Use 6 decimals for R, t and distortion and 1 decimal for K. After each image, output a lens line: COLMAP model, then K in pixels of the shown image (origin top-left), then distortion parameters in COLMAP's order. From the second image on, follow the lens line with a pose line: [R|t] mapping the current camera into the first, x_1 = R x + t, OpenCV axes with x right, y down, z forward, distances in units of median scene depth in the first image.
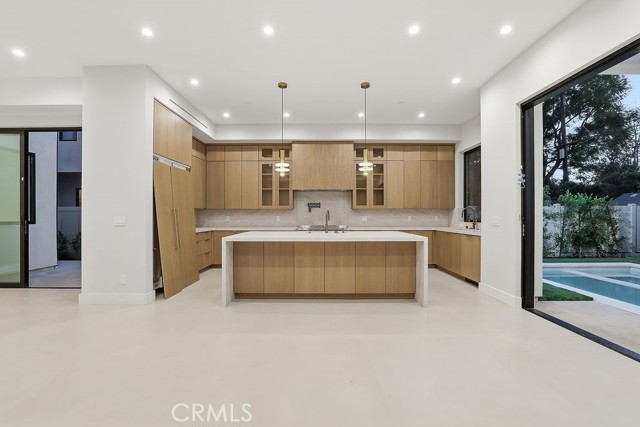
lens RADIAL K [[271.6, 0, 320.0], [0, 271.6, 213.5], [0, 0, 1]] dist [-0.025687, -0.000012]
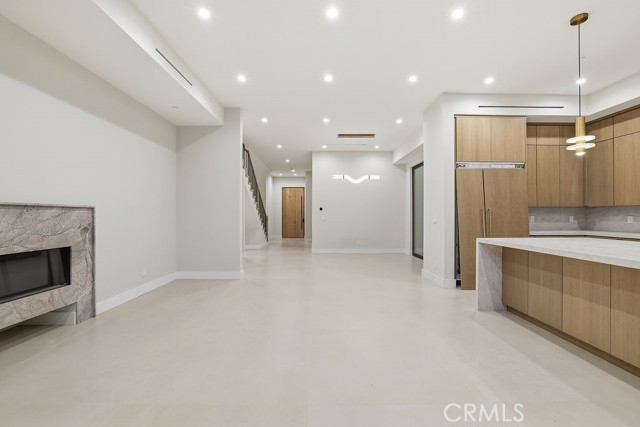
lens RADIAL K [[271.6, 0, 320.0], [0, 271.6, 213.5], [0, 0, 1]] dist [-0.025687, -0.000012]
pose [[0.032787, -0.002170, -0.999460, 0.542510], [0.004628, 0.999987, -0.002019, 0.000284], [0.999452, -0.004559, 0.032796, 0.373495]]
